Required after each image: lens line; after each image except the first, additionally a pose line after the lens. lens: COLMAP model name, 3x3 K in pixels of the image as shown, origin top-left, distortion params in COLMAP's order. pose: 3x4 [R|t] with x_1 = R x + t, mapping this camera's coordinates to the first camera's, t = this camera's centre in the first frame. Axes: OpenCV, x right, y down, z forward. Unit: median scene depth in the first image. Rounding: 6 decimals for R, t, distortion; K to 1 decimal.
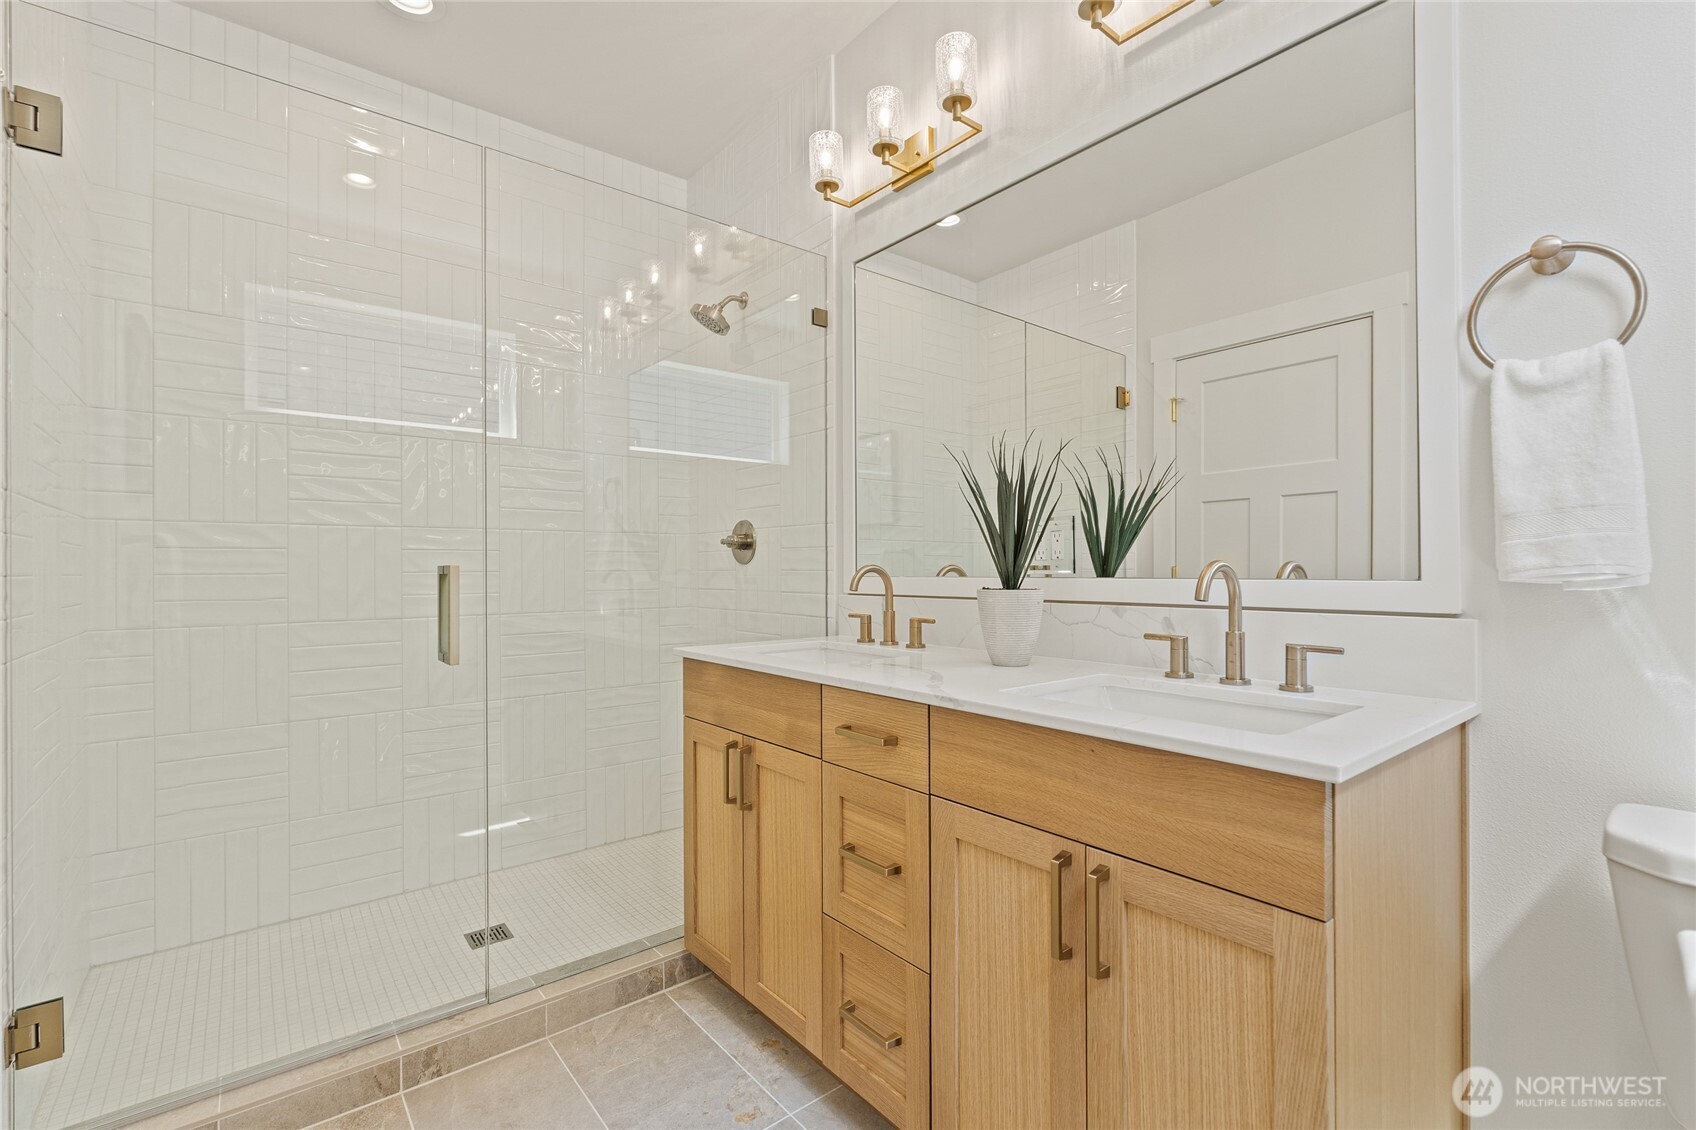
lens RADIAL K [[761.4, 0, 852.9], [0, 761.4, 566.3], [0, 0, 1]] dist [-0.005399, 0.000328]
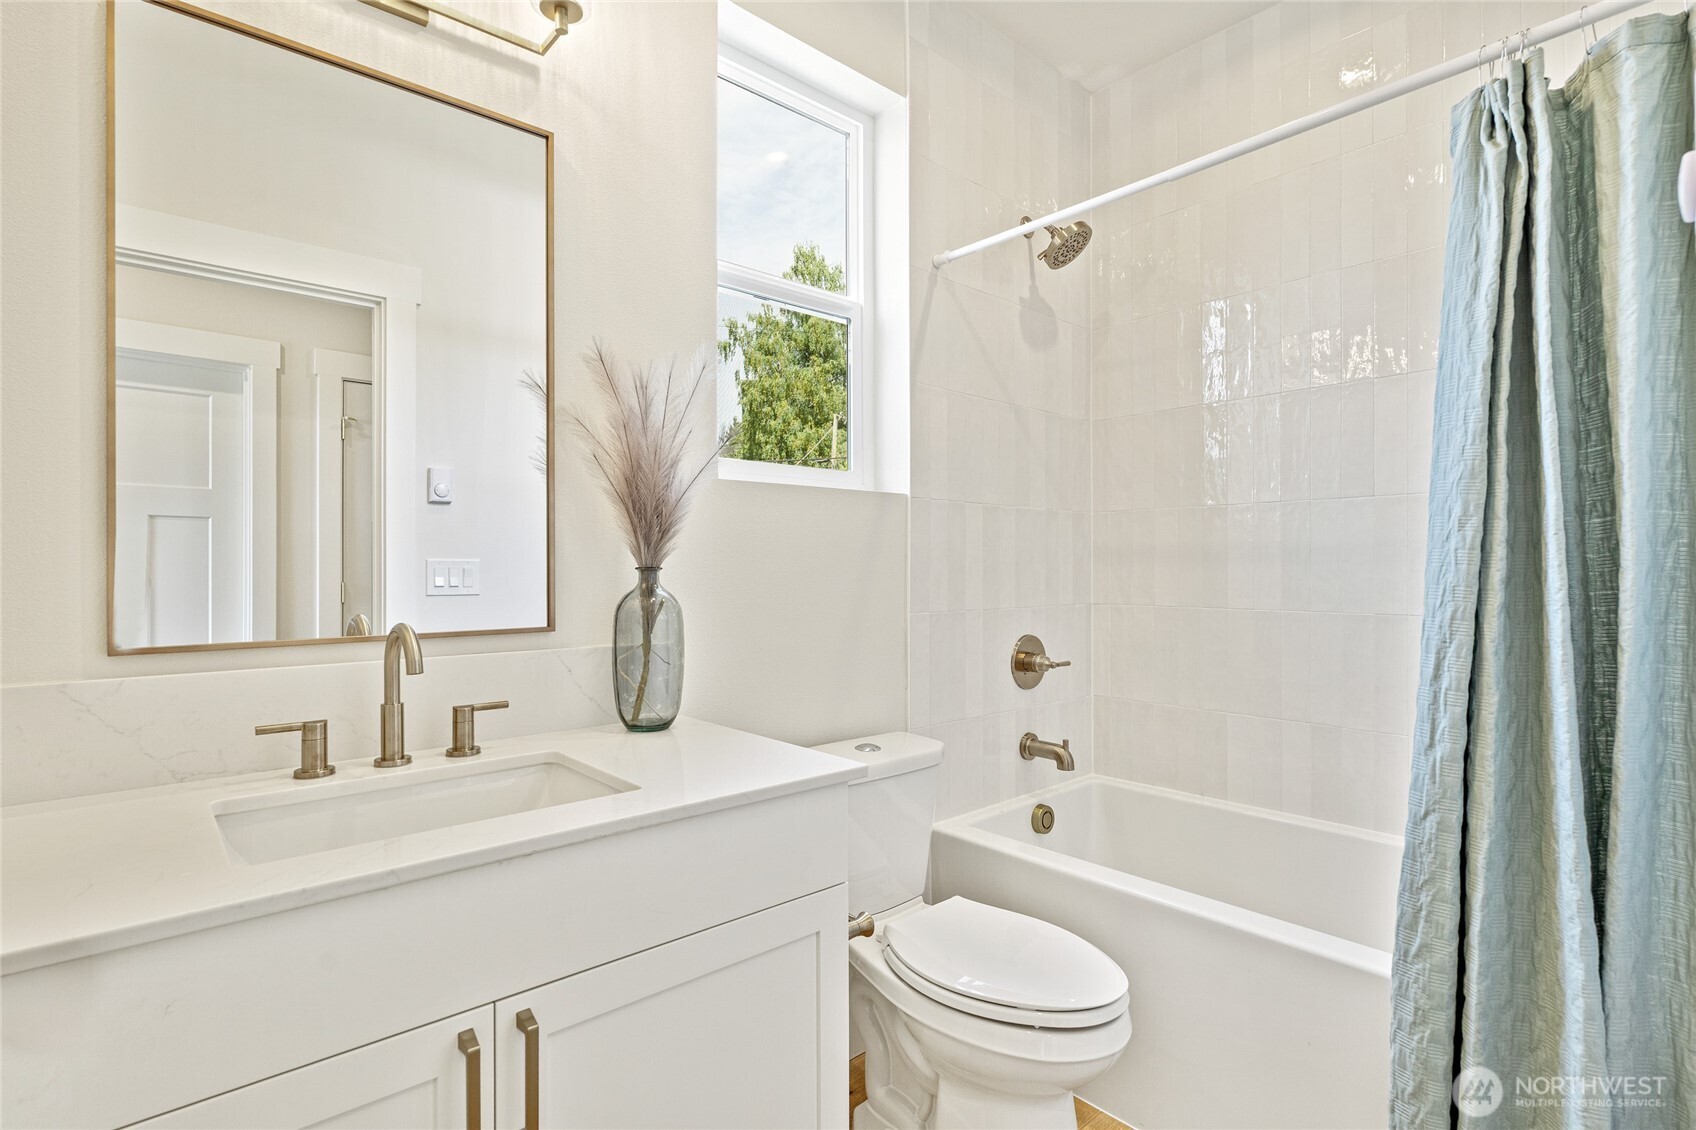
lens RADIAL K [[803.2, 0, 847.9], [0, 803.2, 568.0], [0, 0, 1]] dist [-0.001176, -0.000148]
pose [[-0.032684, 0.016791, 0.999325, -0.434220], [0.003982, 0.999853, -0.016669, -0.051865], [-0.999458, 0.003434, -0.032746, 0.534925]]
